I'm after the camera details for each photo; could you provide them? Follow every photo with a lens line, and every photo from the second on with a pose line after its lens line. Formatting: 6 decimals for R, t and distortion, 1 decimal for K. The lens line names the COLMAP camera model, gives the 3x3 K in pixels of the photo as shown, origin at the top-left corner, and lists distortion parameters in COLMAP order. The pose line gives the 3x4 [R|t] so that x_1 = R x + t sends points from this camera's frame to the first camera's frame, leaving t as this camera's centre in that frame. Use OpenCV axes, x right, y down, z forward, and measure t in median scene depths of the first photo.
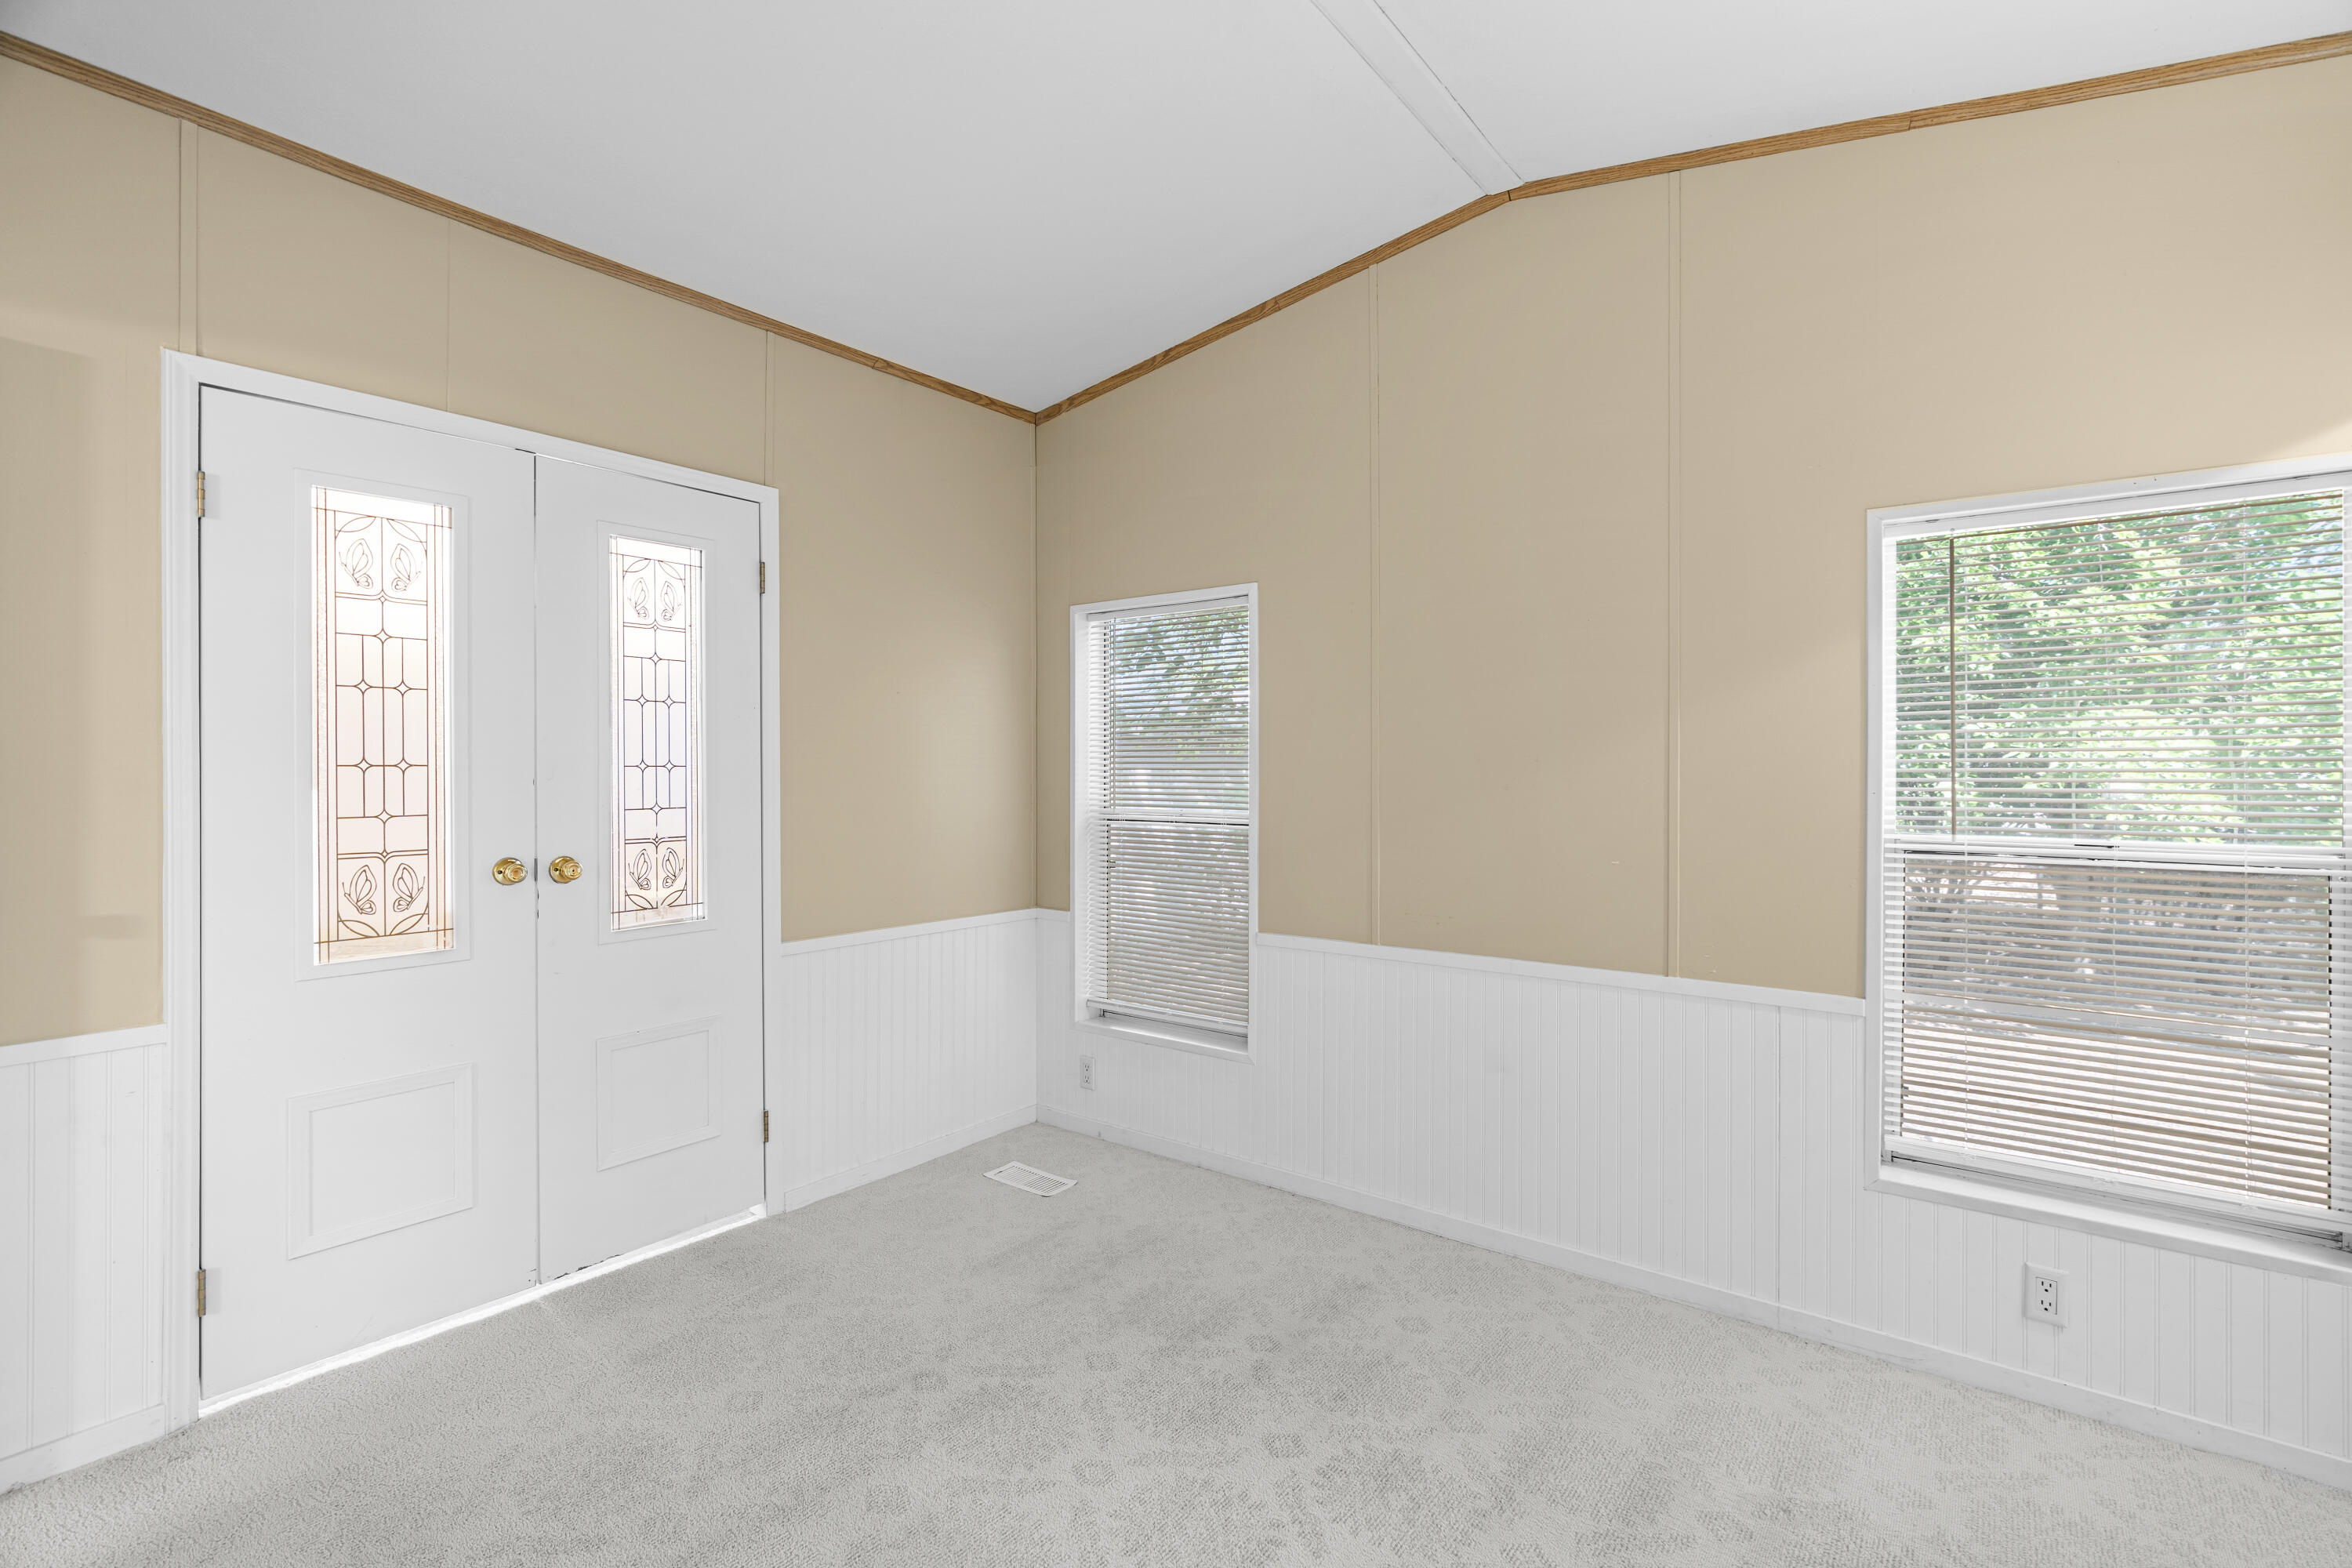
lens RADIAL K [[1074.6, 0, 1186.1], [0, 1074.6, 774.4], [0, 0, 1]] dist [-0.011035, 0.004011]
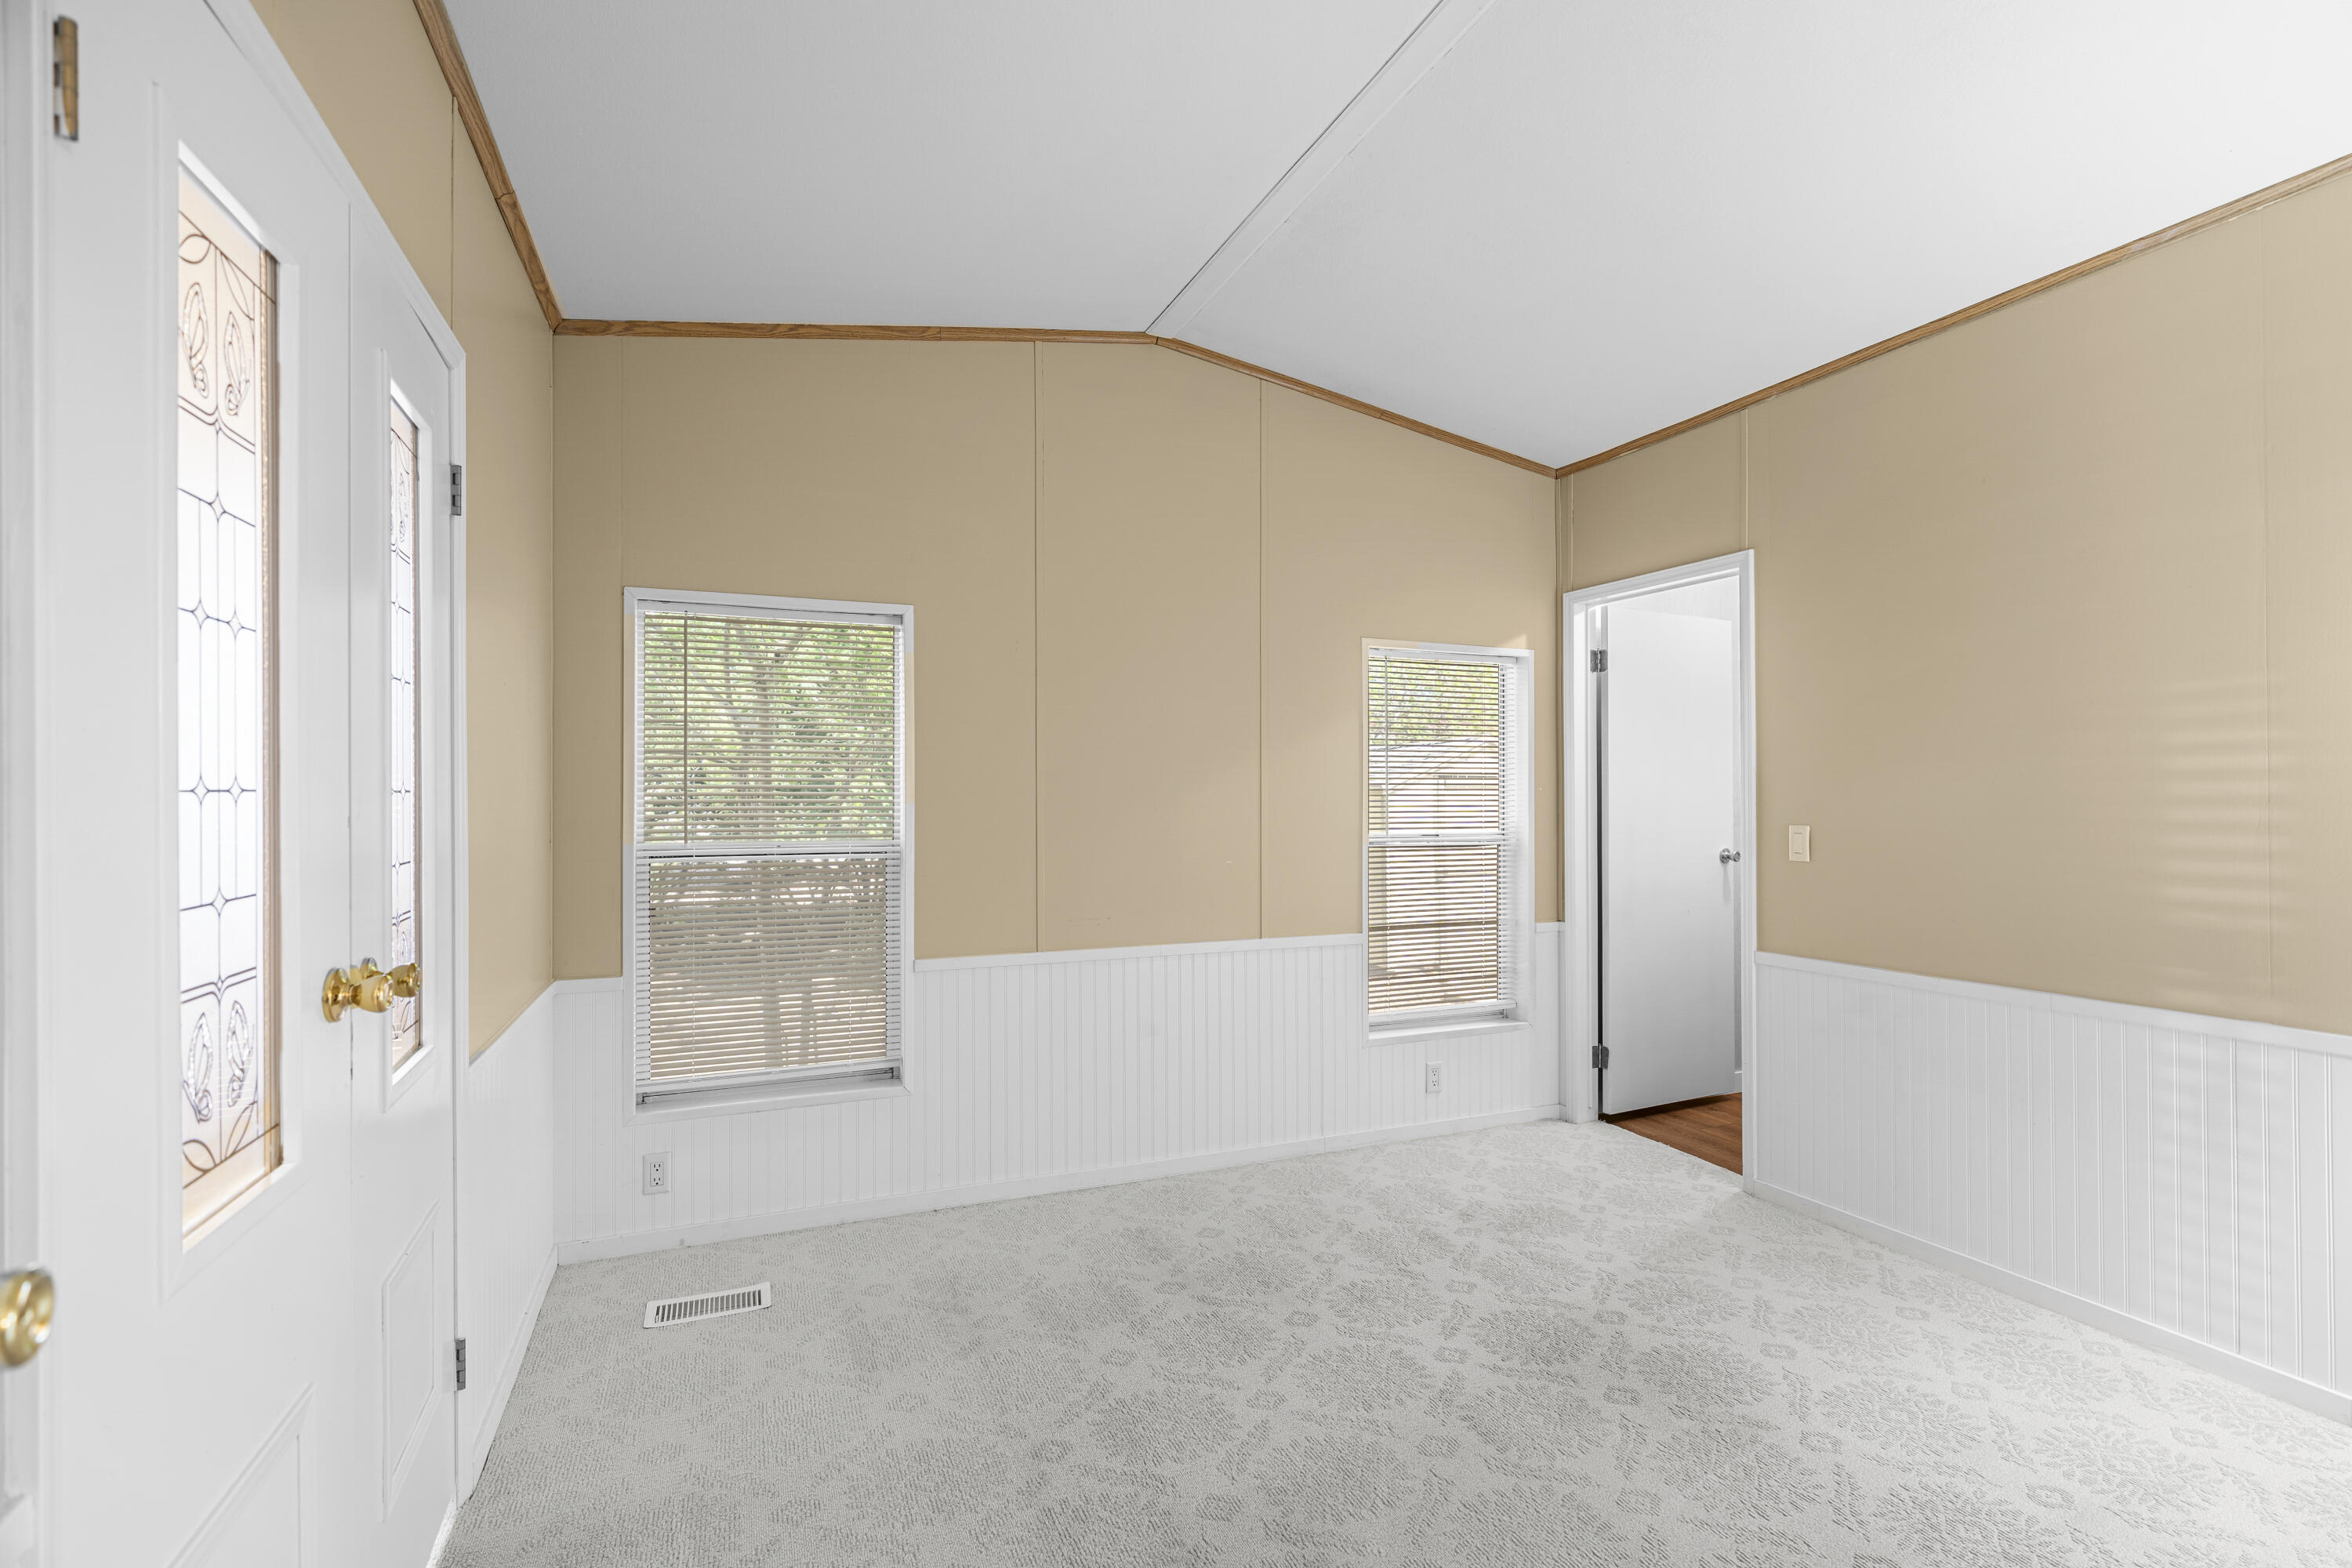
lens RADIAL K [[1074.6, 0, 1191.5], [0, 1074.6, 799.8], [0, 0, 1]] dist [-0.011035, 0.004011]
pose [[0.489207, -0.004850, 0.872154, -1.027081], [0.003534, 0.999987, 0.003578, -0.004434], [-0.872161, 0.001331, 0.489218, 0.451004]]
